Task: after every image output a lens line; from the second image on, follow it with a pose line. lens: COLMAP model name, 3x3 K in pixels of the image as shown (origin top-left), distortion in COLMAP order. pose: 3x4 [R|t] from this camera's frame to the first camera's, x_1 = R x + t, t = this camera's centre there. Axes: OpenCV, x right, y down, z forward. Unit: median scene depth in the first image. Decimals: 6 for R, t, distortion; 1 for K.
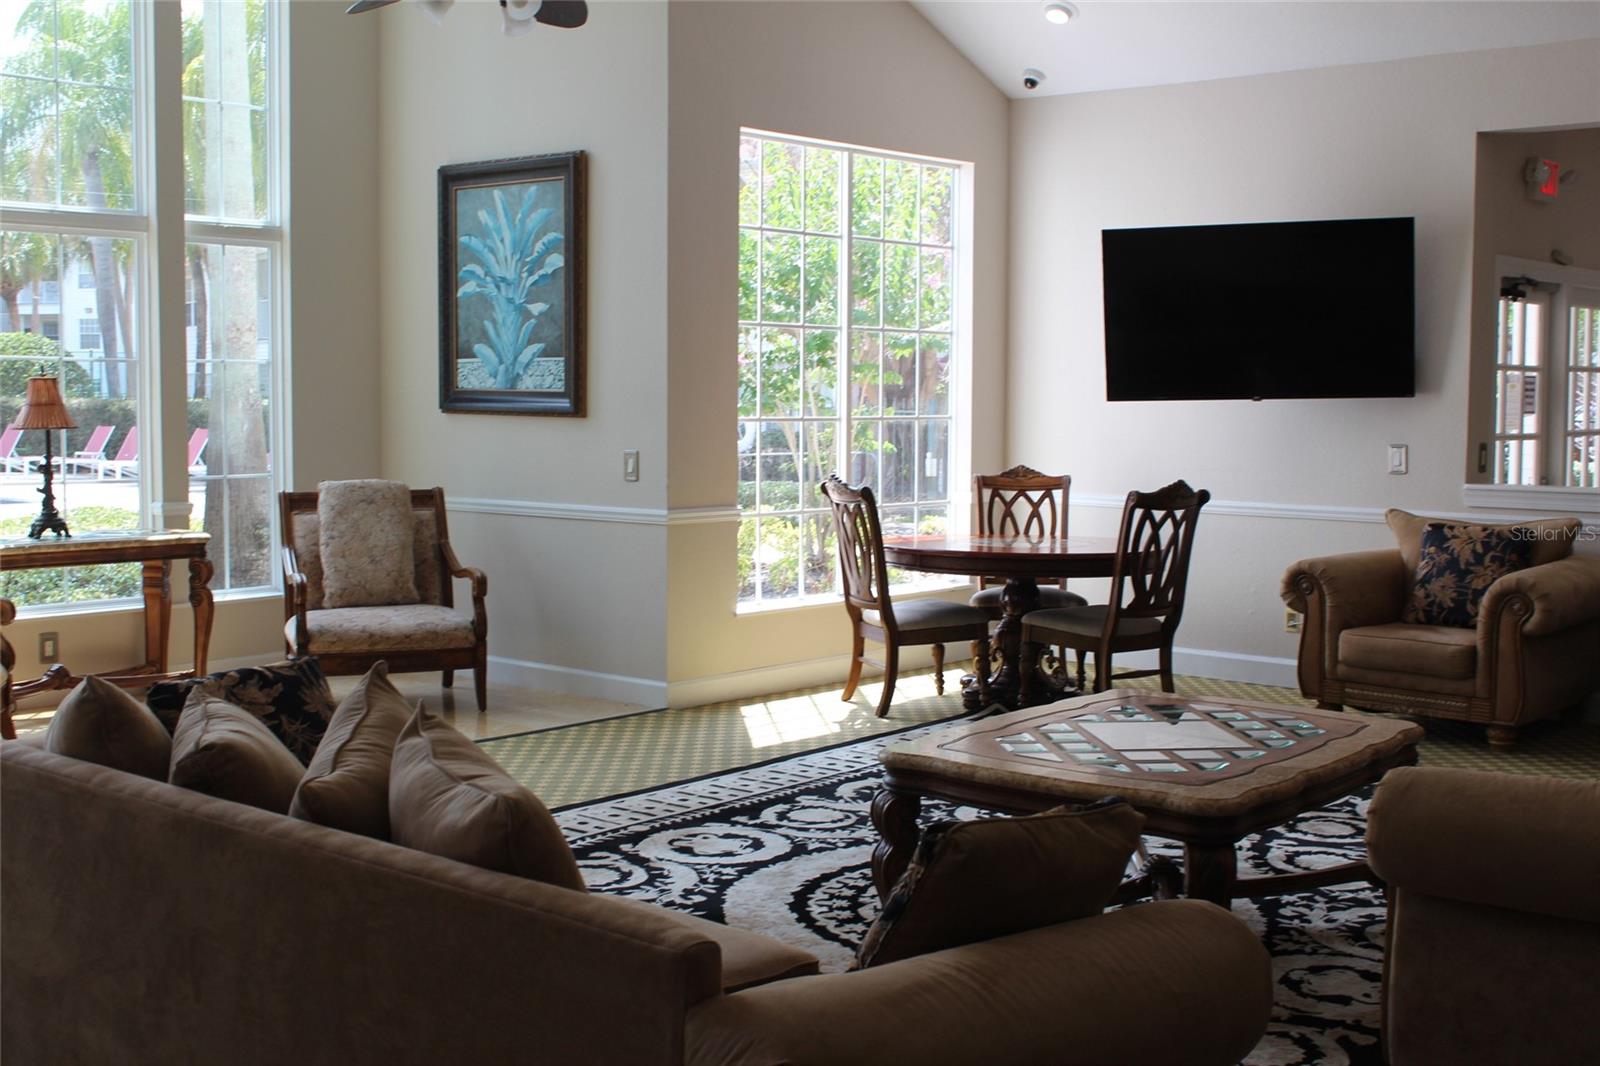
lens RADIAL K [[1862.7, 0, 820.1], [0, 1862.7, 520.1], [0, 0, 1]] dist [-0.107142, 0.150444]
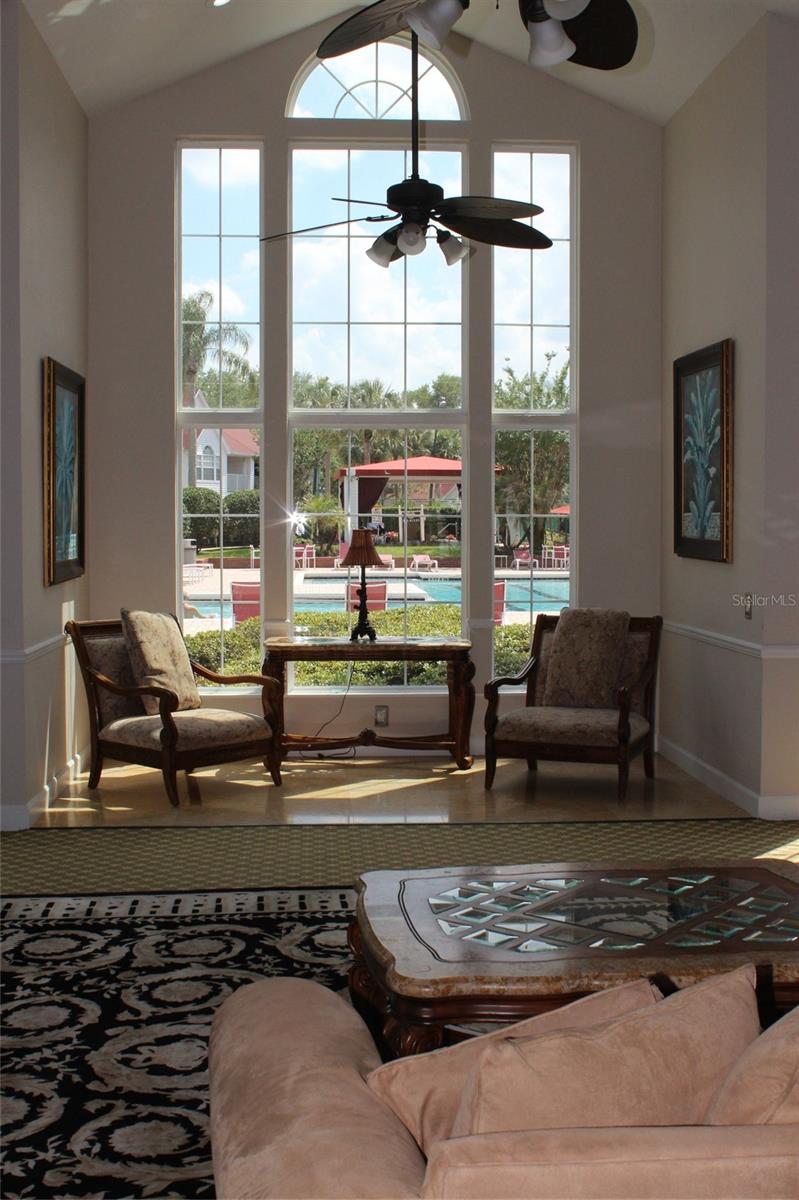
lens RADIAL K [[1397.0, 0, 394.1], [0, 1397.0, 577.9], [0, 0, 1]] dist [-0.107142, 0.150444]
pose [[0.699795, 0.022349, -0.713994, 0.340247], [-0.044370, 0.998940, -0.012219, -0.024270], [0.712964, 0.040230, 0.700045, 0.218426]]
